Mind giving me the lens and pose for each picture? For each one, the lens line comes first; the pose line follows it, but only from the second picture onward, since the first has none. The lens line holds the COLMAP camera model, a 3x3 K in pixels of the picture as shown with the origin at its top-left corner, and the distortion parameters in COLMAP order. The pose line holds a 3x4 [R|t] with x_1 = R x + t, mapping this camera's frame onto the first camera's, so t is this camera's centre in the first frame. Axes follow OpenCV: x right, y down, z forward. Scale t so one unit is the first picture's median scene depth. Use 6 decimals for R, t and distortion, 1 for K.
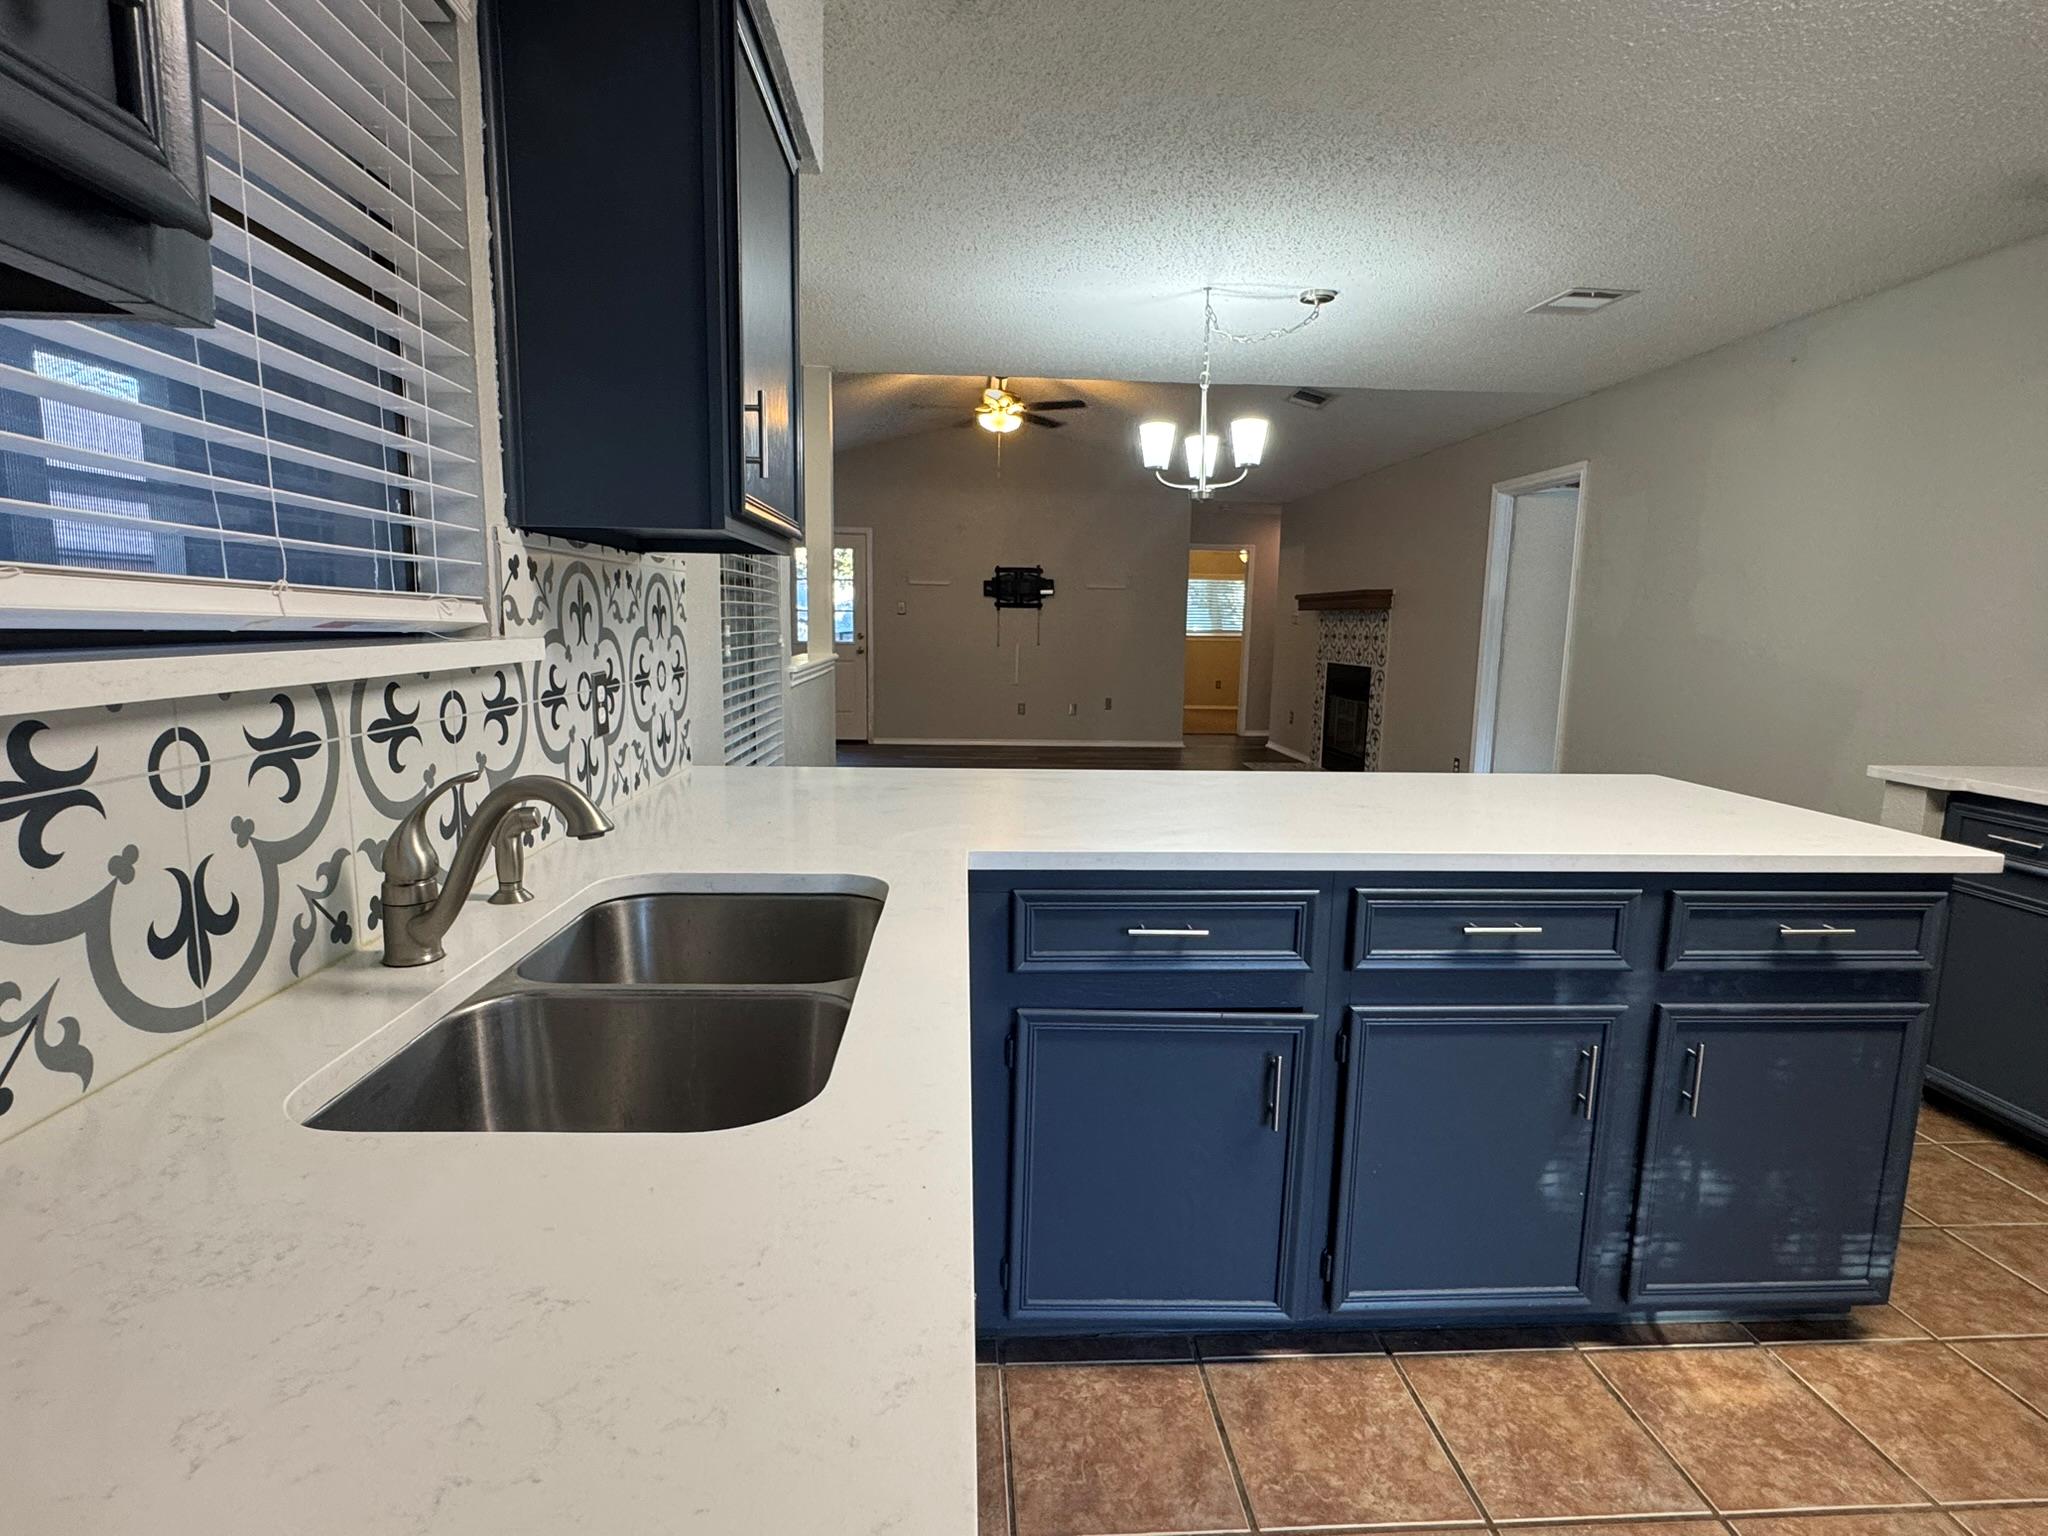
lens RADIAL K [[1028.8, 0, 1015.0], [0, 1028.8, 764.9], [0, 0, 1]] dist [-0.001434, -0.000686]
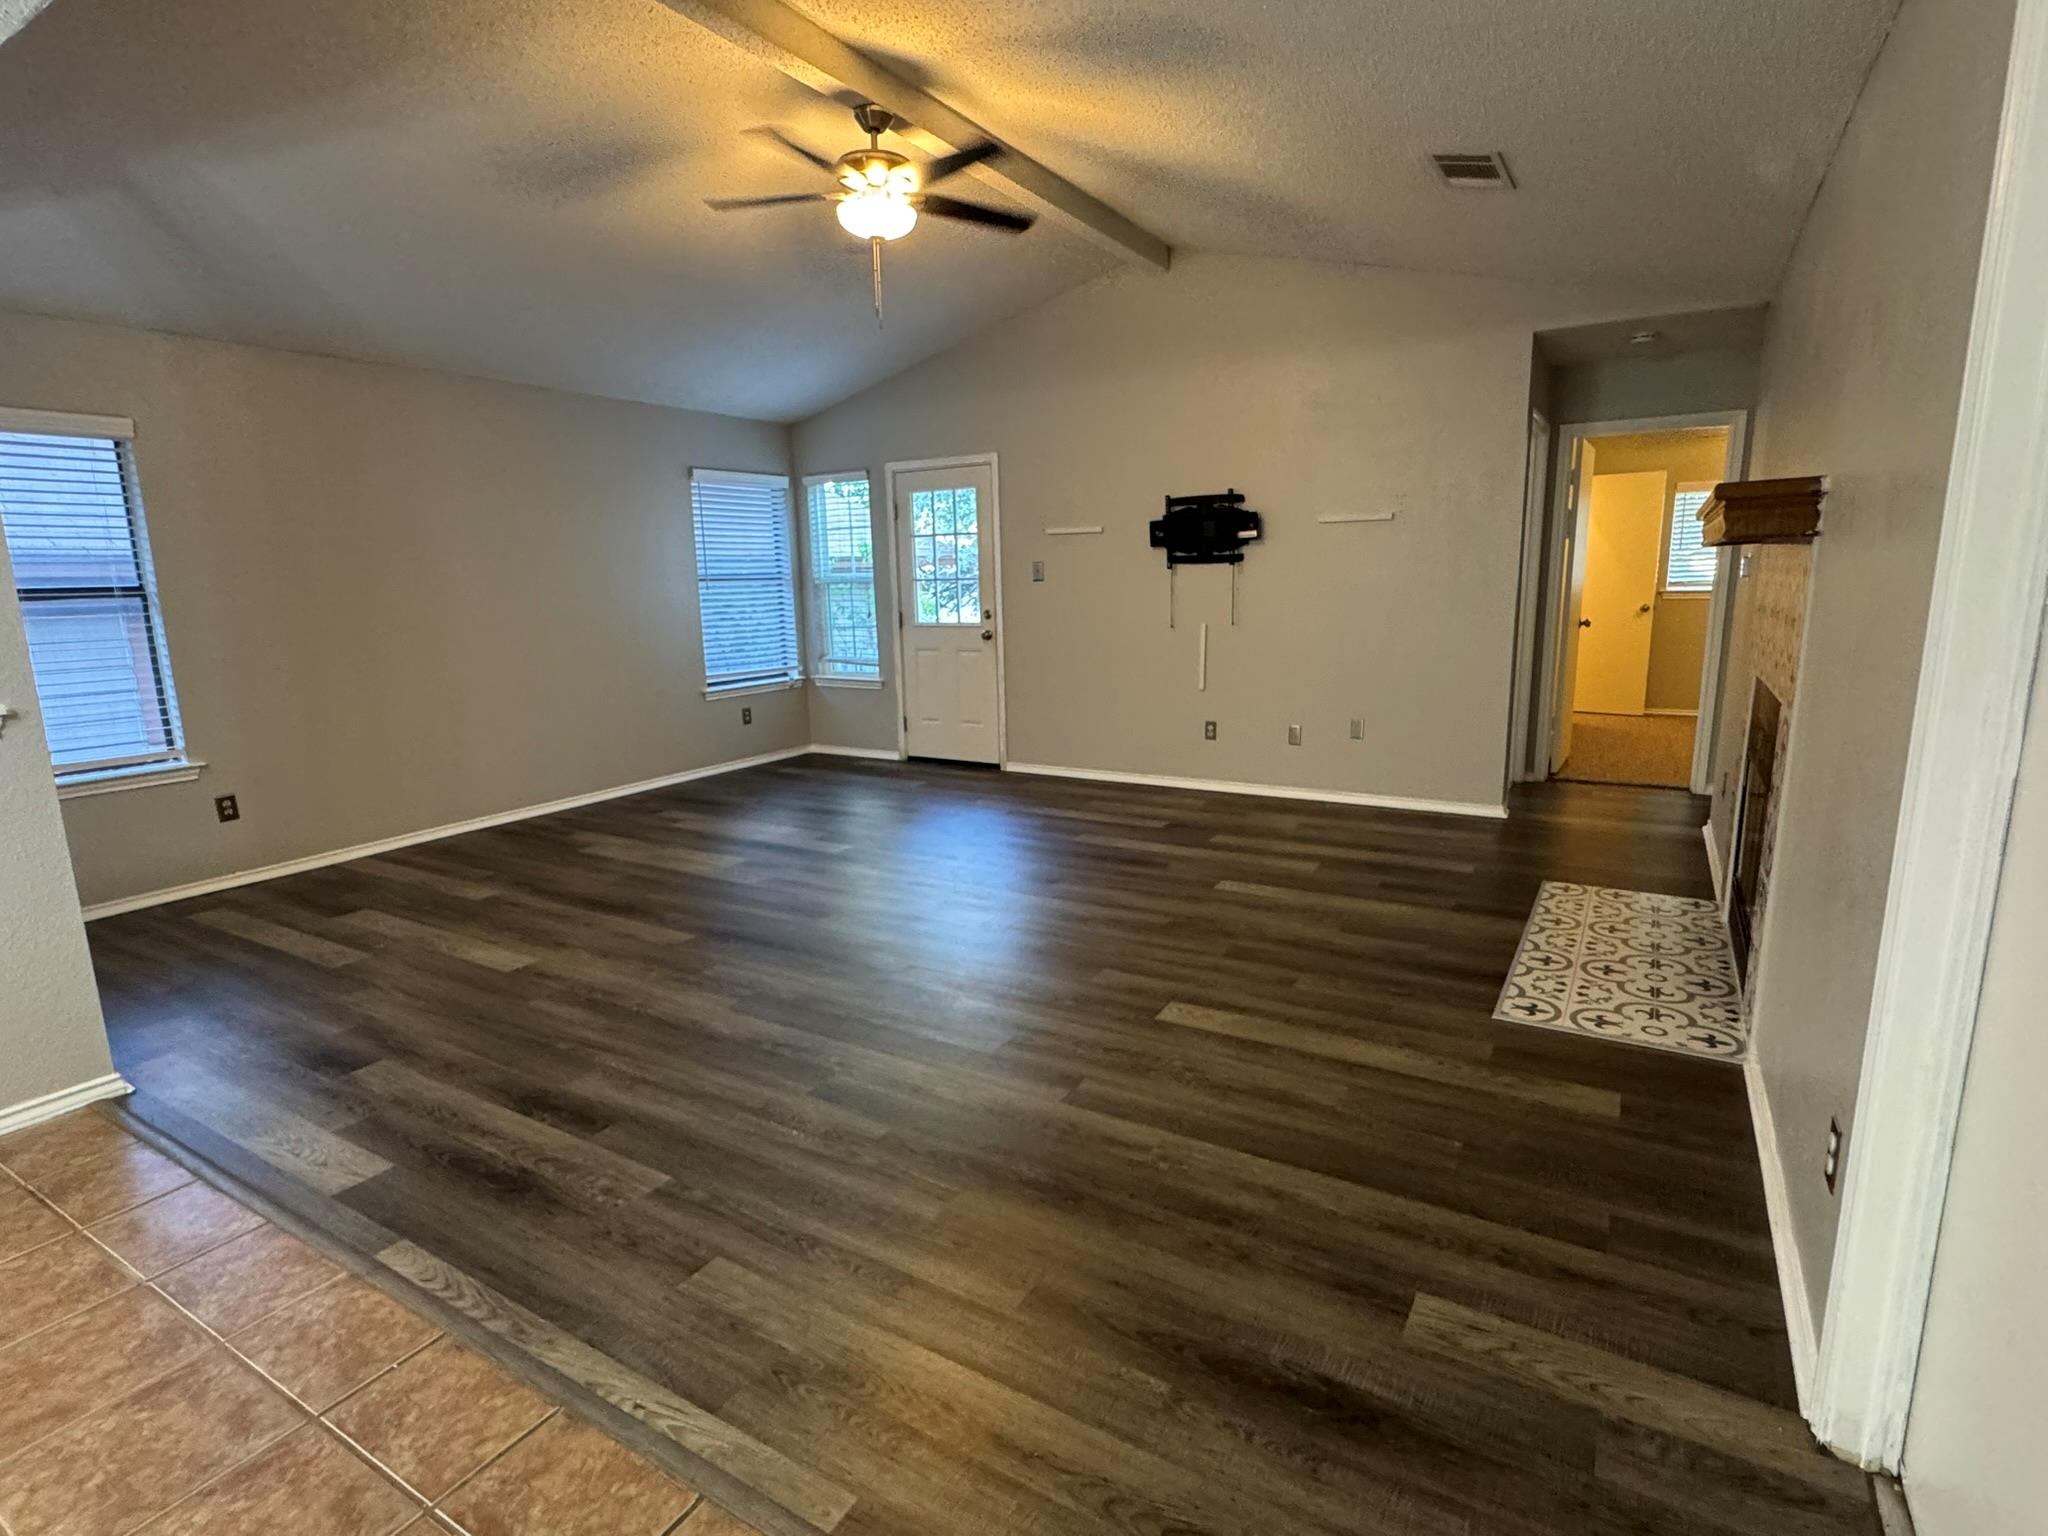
lens RADIAL K [[1028.4, 0, 1010.2], [0, 1028.4, 775.1], [0, 0, 1]] dist [0.001653, 0.000526]
pose [[0.820628, 0.076031, -0.566382, 1.467309], [-0.044742, 0.996616, 0.068958, -0.371721], [0.569708, -0.031248, 0.821253, 2.474543]]
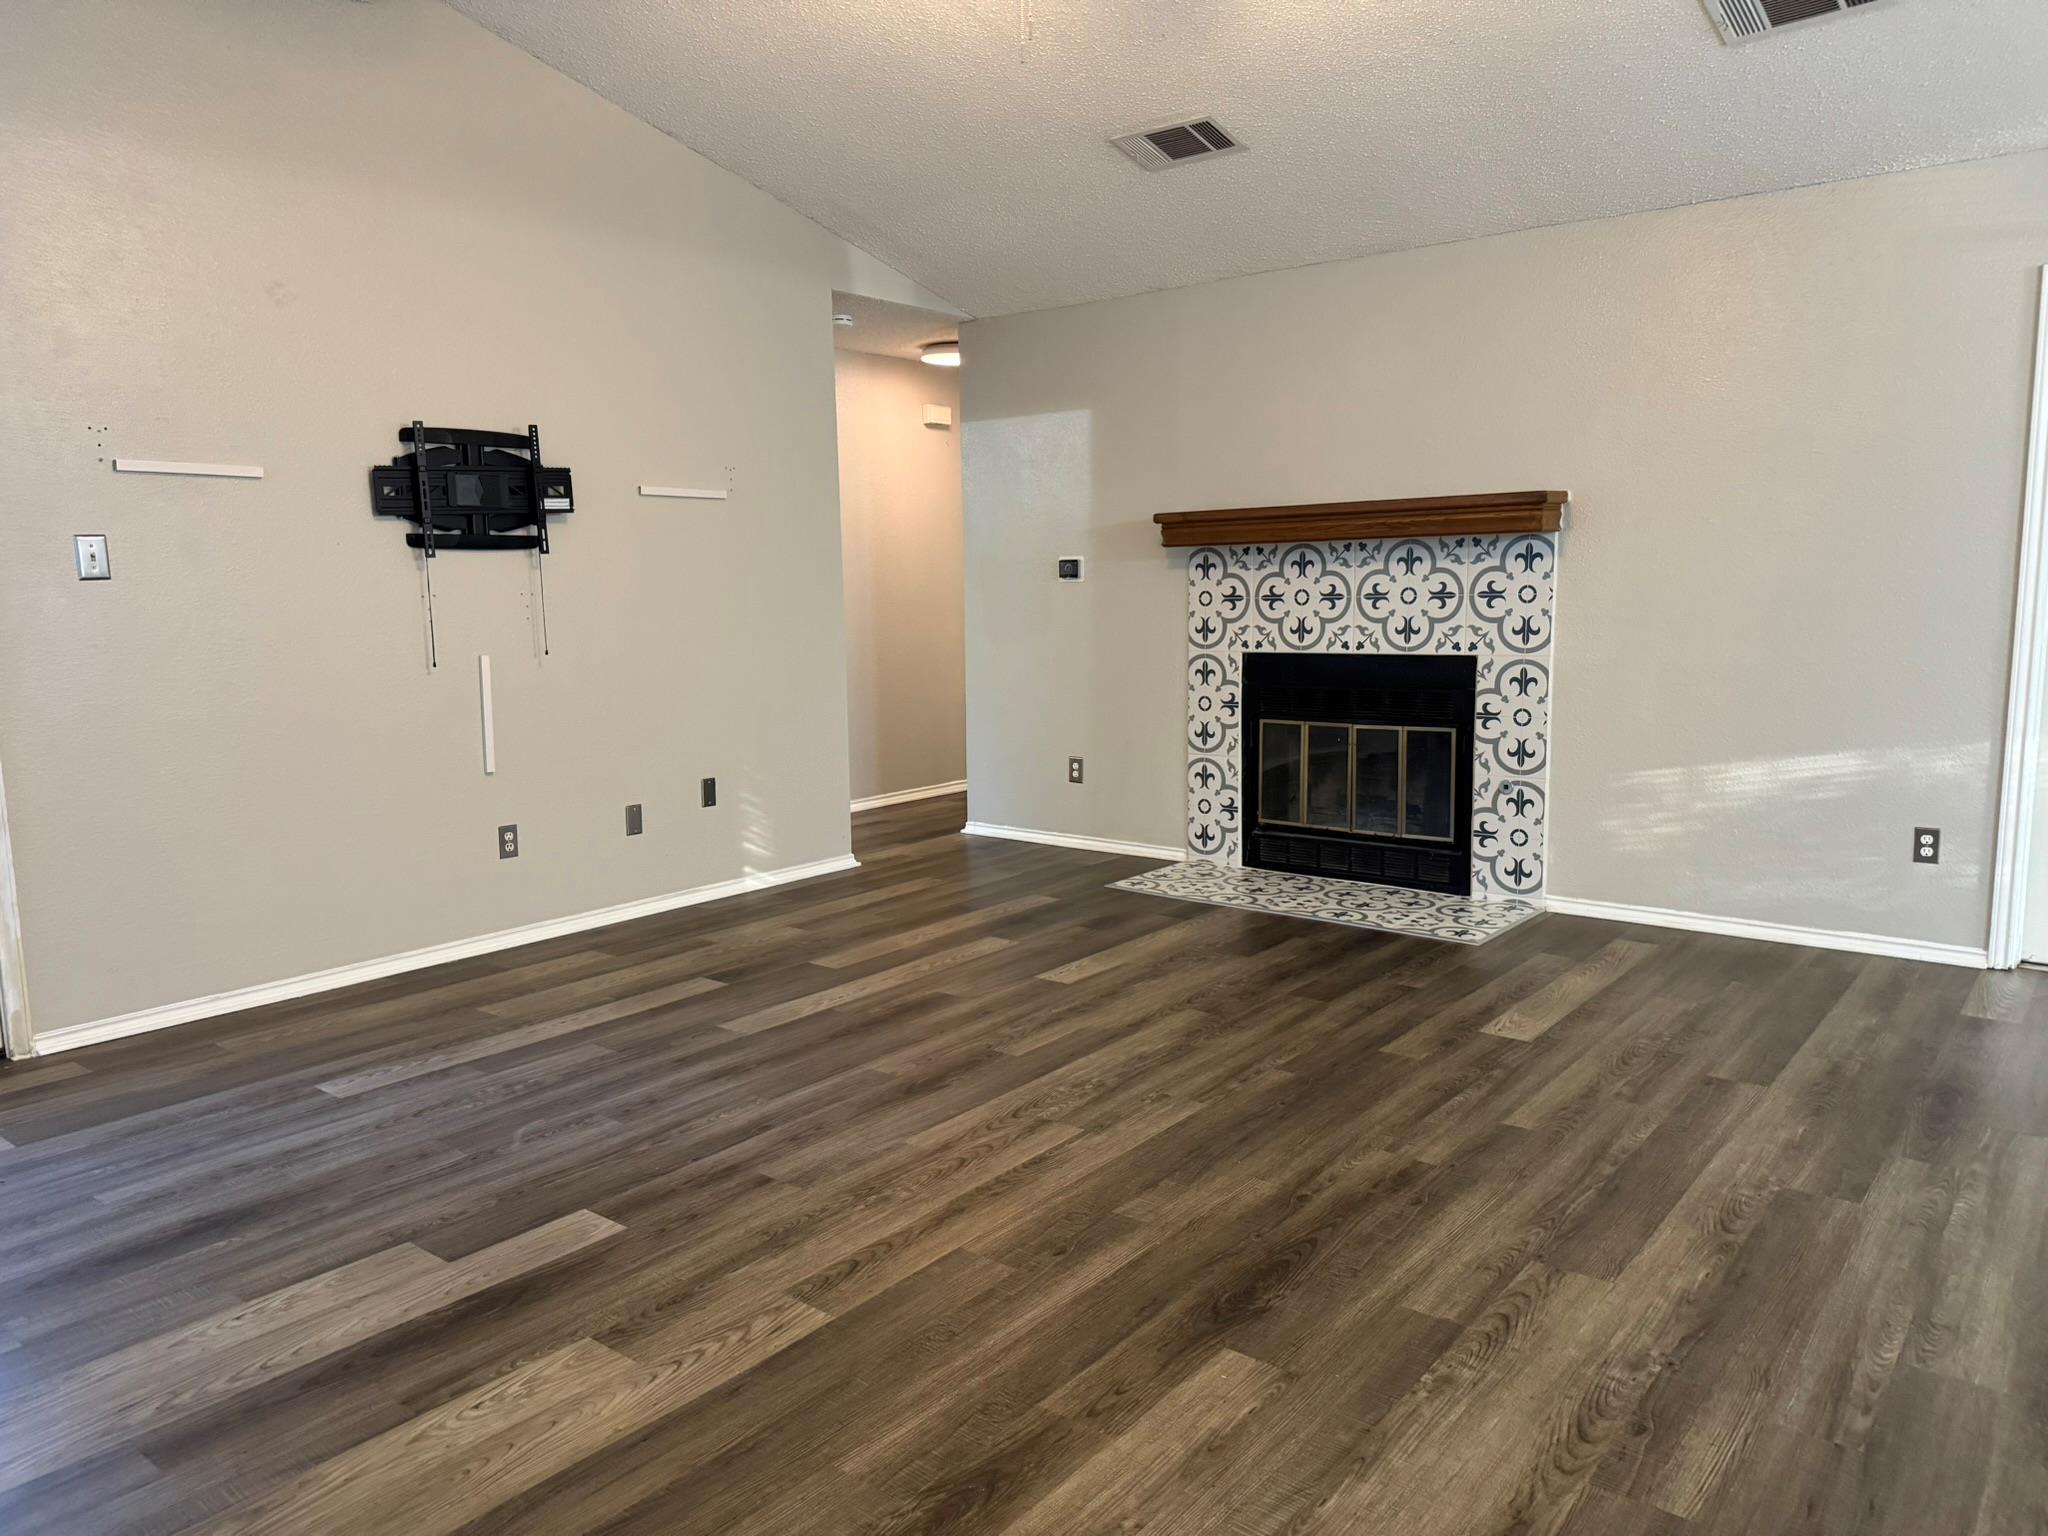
lens RADIAL K [[1435.7, 0, 1014.5], [0, 1435.7, 778.5], [0, 0, 1]] dist [0.115466, -0.175323]
pose [[0.669910, -0.128873, 0.731172, -1.347785], [0.131372, 0.989856, 0.054102, -0.456103], [-0.730727, 0.059812, 0.680044, 3.100137]]
